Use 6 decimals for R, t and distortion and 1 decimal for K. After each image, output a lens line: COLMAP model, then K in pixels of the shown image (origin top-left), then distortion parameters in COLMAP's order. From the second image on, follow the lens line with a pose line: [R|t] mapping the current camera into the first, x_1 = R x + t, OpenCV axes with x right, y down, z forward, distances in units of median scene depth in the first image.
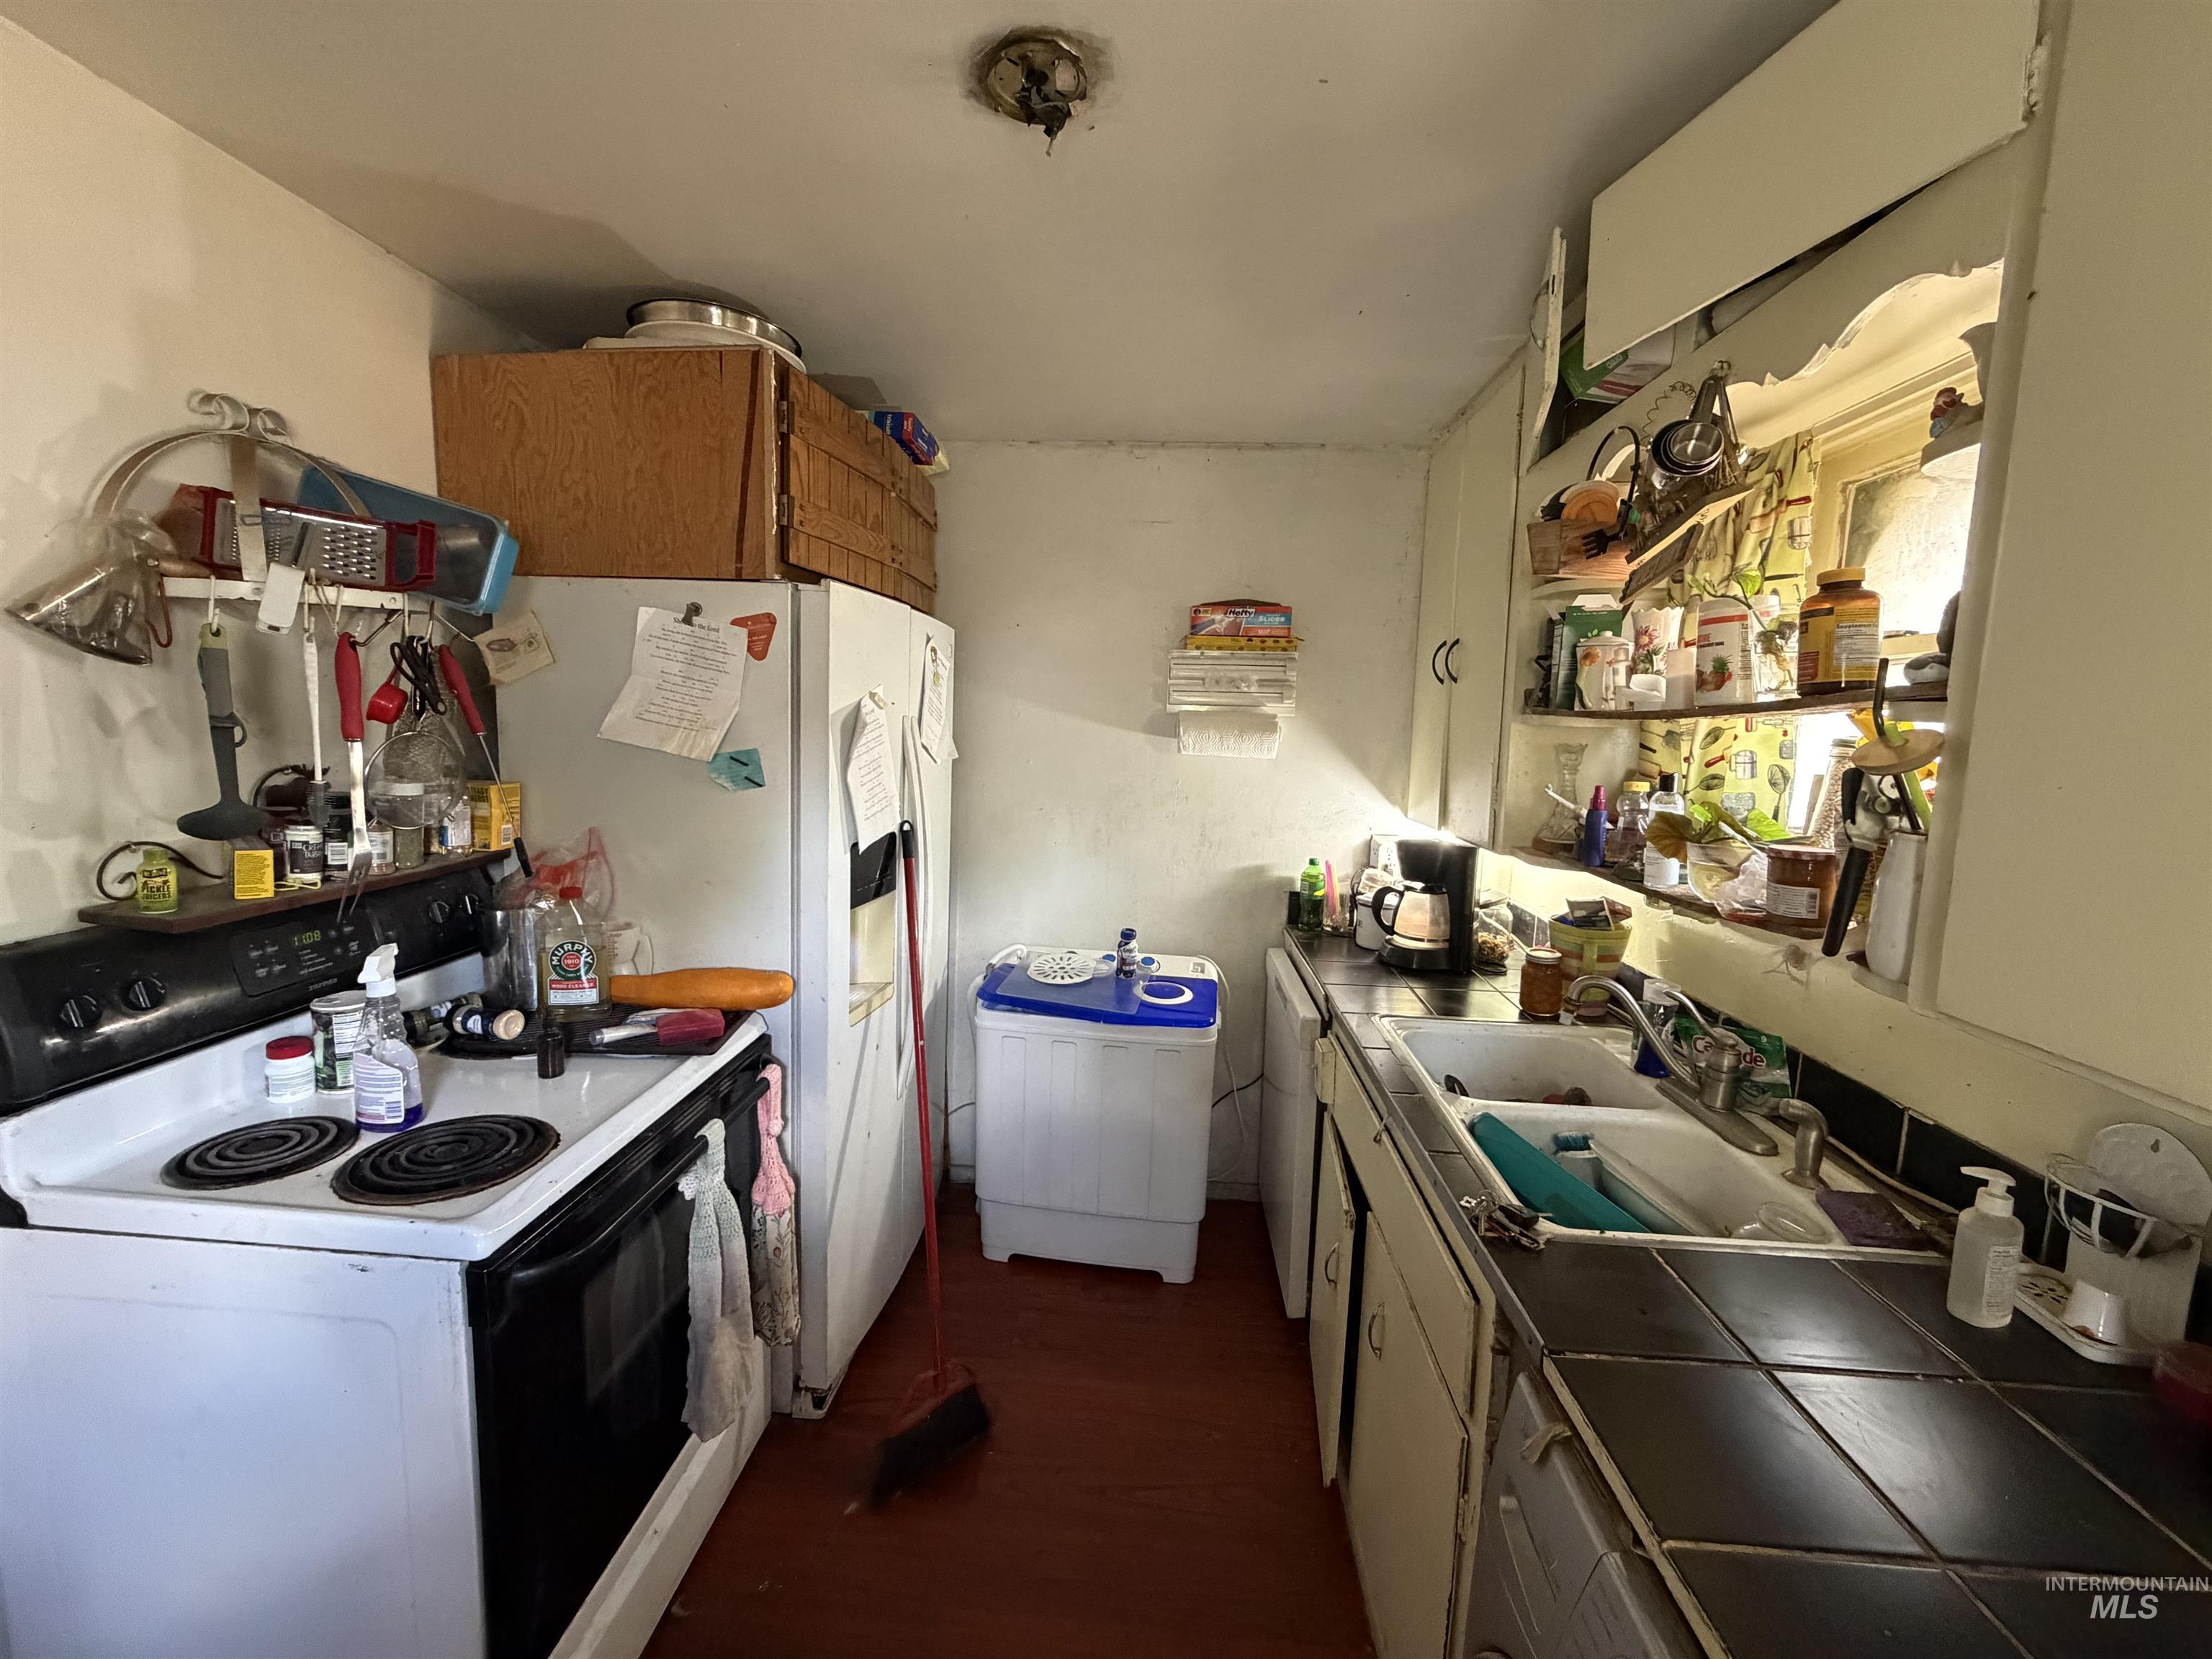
lens RADIAL K [[883.3, 0, 1106.0], [0, 883.3, 829.5], [0, 0, 1]] dist [0.001963, 0.000228]
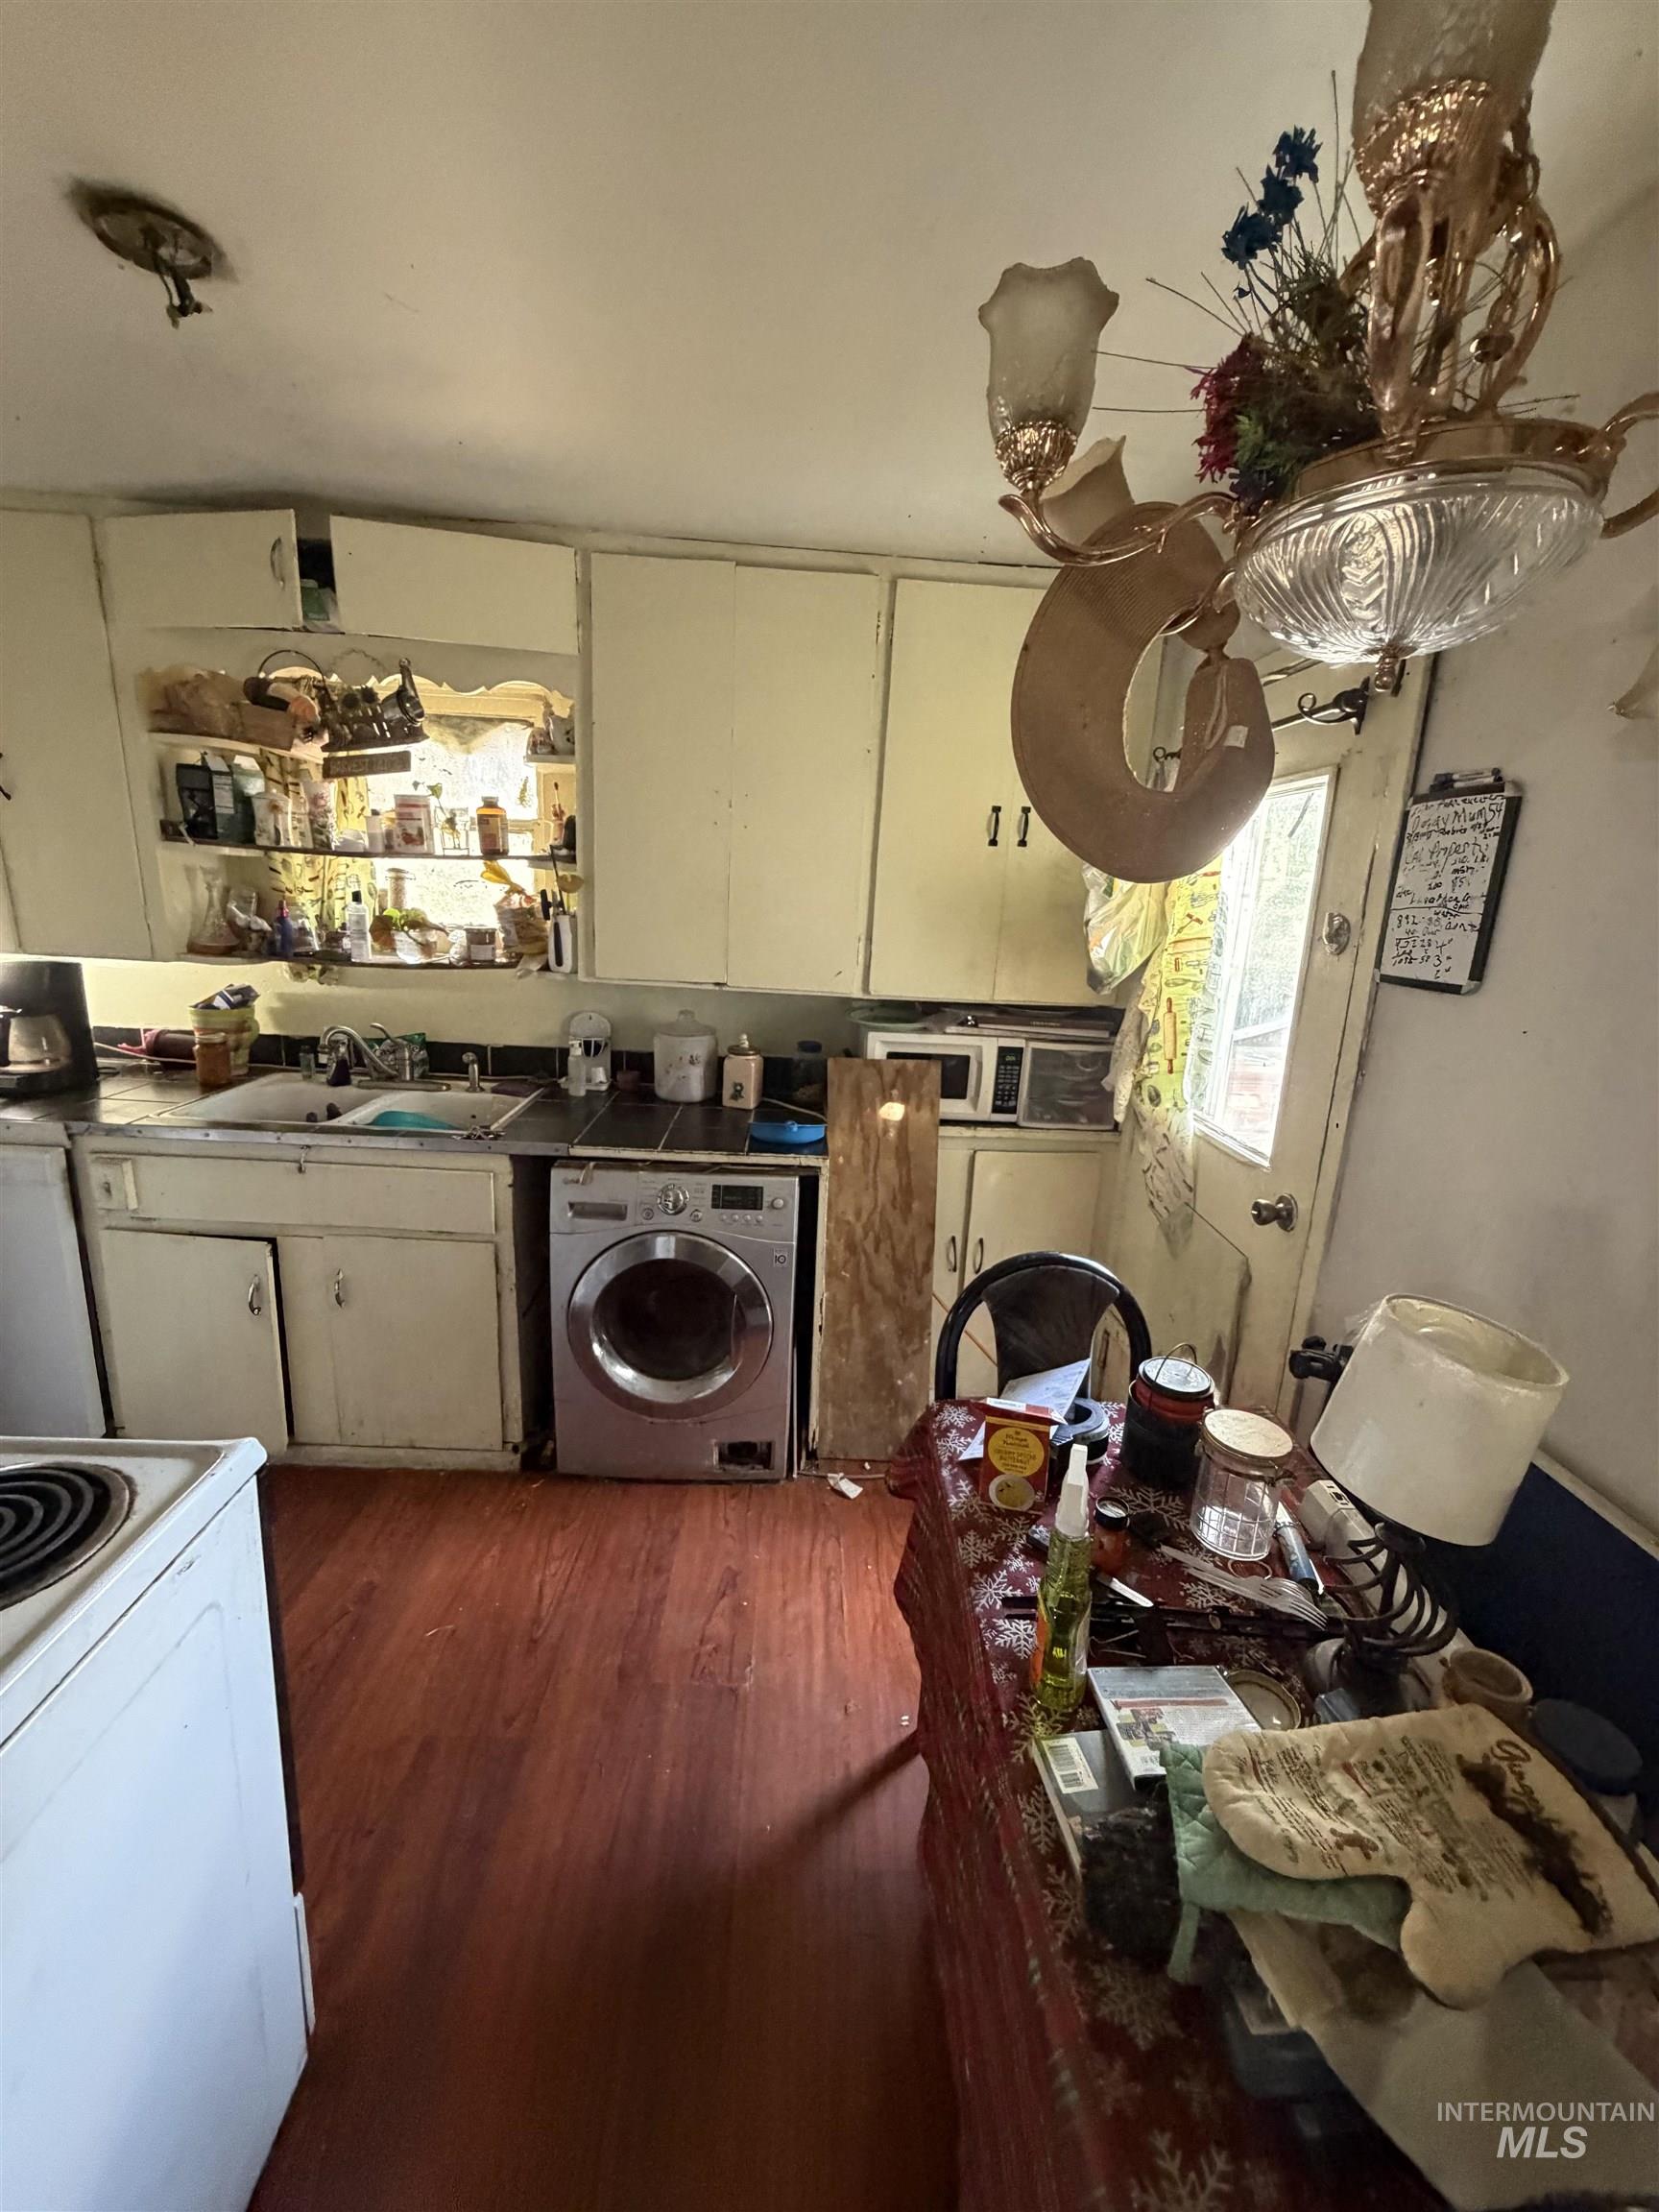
lens RADIAL K [[883.3, 0, 829.5], [0, 883.3, 1106.0], [0, 0, 1]] dist [0.001963, 0.000228]
pose [[-0.119176, -0.262536, 0.957534, -1.464515], [0.058349, 0.960889, 0.270718, -0.091759], [-0.991157, 0.088134, -0.099196, 0.421017]]
